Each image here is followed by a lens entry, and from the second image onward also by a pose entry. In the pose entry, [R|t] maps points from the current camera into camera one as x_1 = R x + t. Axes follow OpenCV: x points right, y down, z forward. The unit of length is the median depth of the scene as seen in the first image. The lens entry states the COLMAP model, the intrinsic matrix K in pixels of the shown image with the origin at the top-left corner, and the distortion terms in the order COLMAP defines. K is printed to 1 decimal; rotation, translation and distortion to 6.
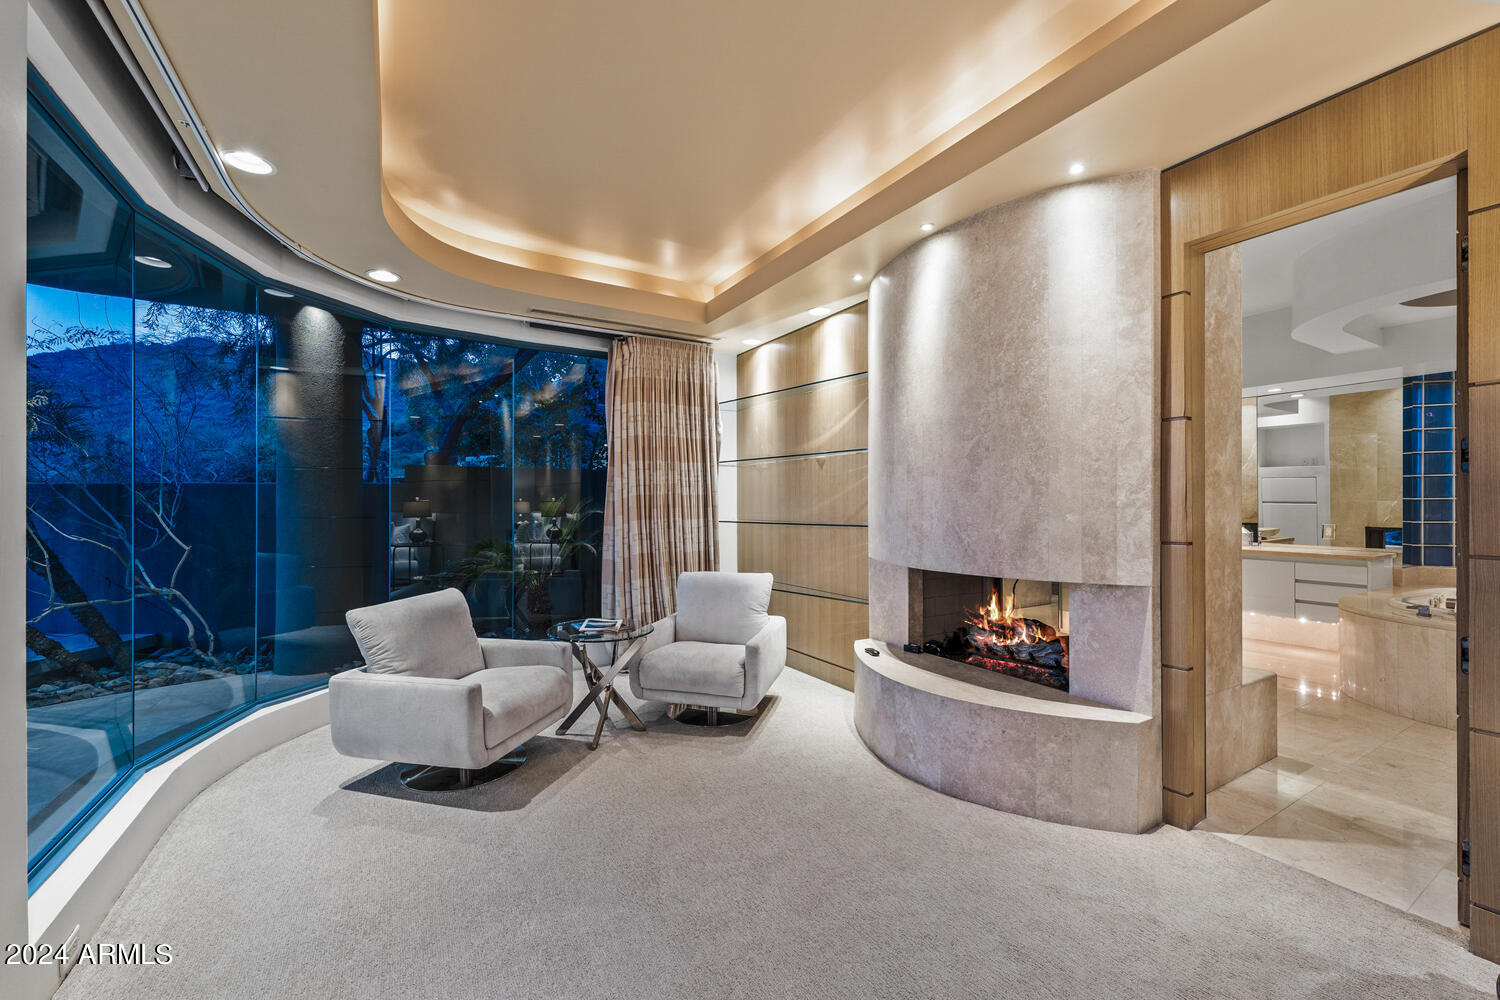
lens RADIAL K [[602.6, 0, 747.0], [0, 602.6, 503.1], [0, 0, 1]] dist [-0.000672, -0.000528]
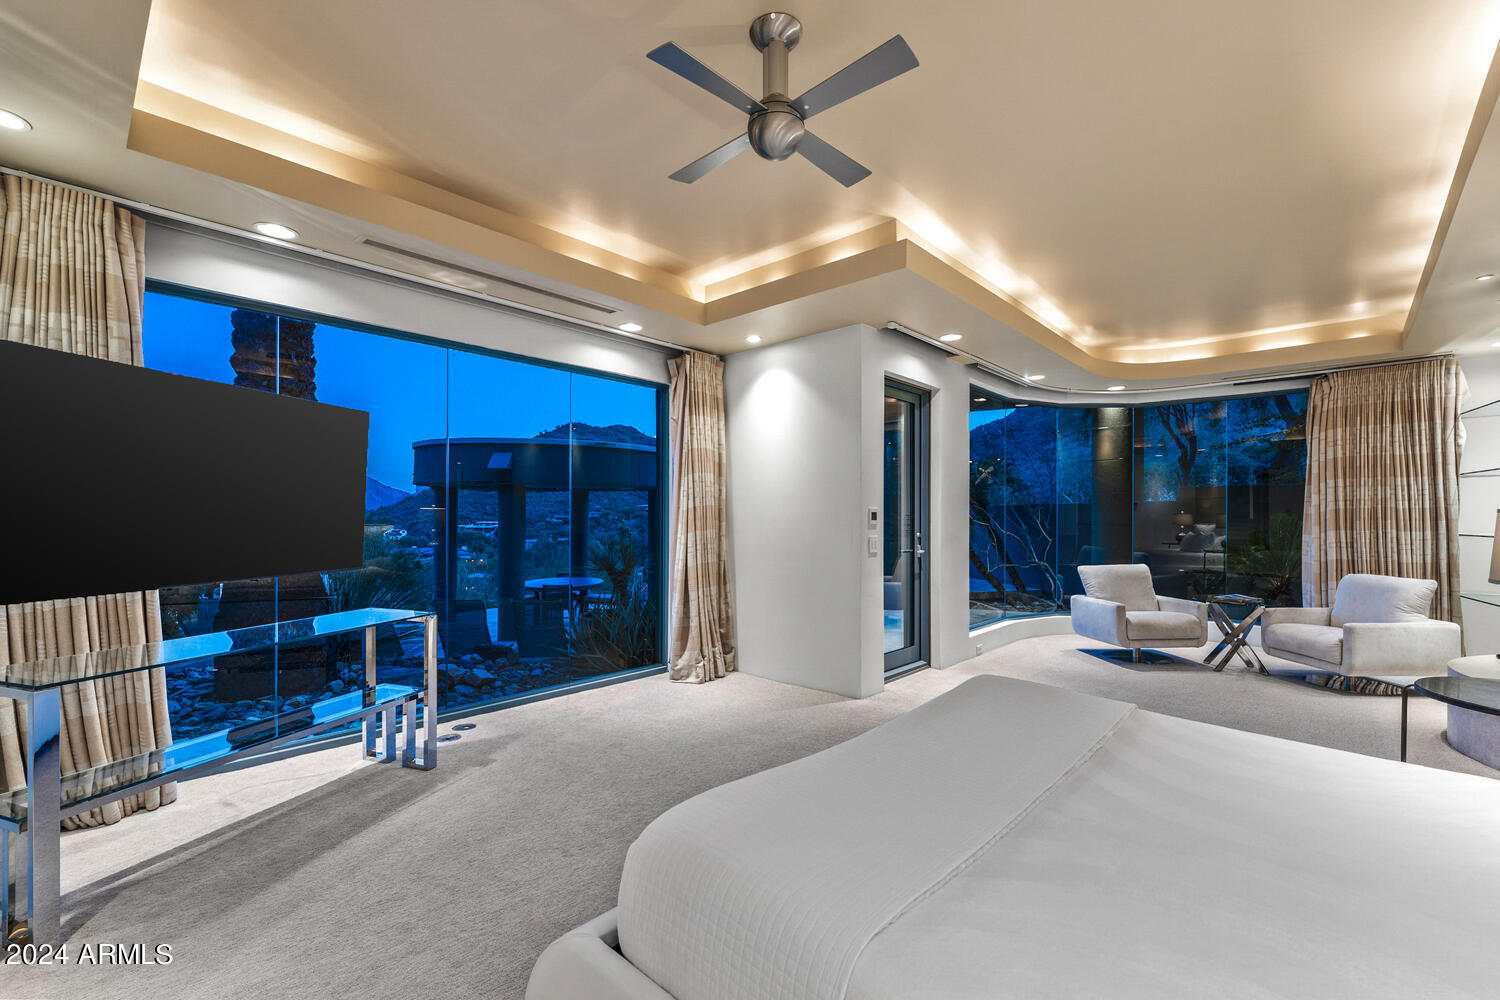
lens RADIAL K [[618.9, 0, 743.4], [0, 618.9, 511.7], [0, 0, 1]] dist [-0.000050, -0.000215]
pose [[0.277160, -0.005023, -0.960811, 0.793782], [-0.002609, 0.999979, -0.005981, 0.002472], [0.960820, 0.004164, 0.277141, -0.528119]]
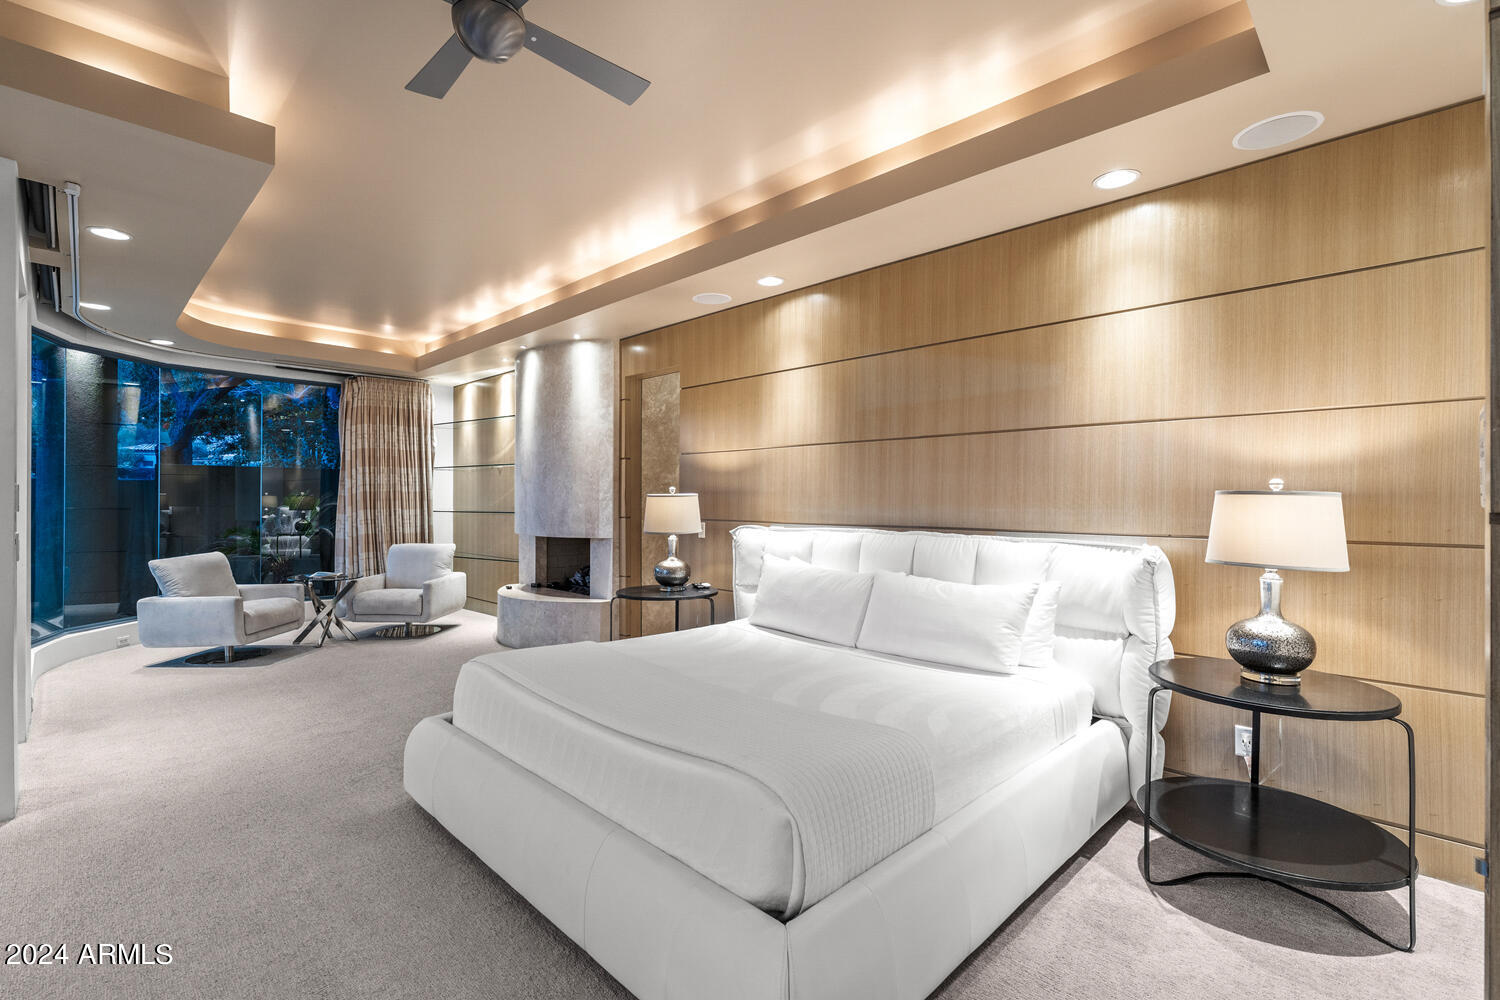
lens RADIAL K [[674.2, 0, 750.0], [0, 674.2, 500.0], [0, 0, 1]] dist [-0.012092, -0.000390]
pose [[0.964638, 0.004496, 0.263540, 0.325020], [-0.004749, 0.999989, 0.000323, 0.001357], [-0.263535, -0.001563, 0.964649, -0.876565]]
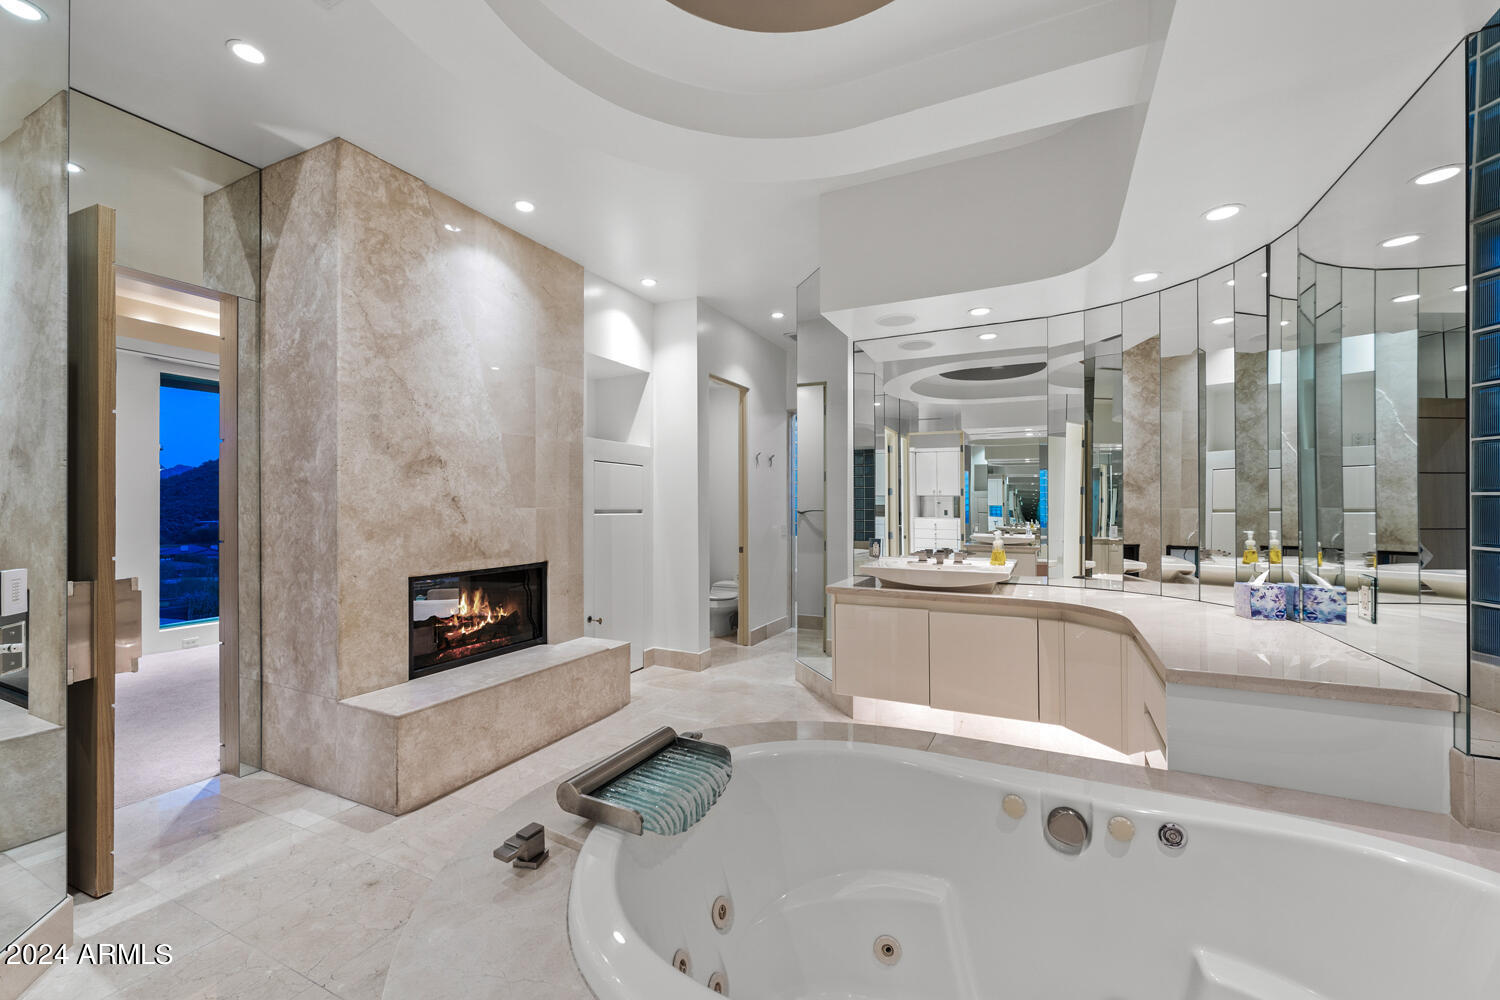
lens RADIAL K [[602.6, 0, 747.0], [0, 602.6, 503.1], [0, 0, 1]] dist [-0.000672, -0.000528]
pose [[0.552282, -0.001512, -0.833656, 1.471558], [0.004362, 0.999990, 0.001076, -0.005547], [0.833646, -0.004231, 0.552283, 0.756746]]
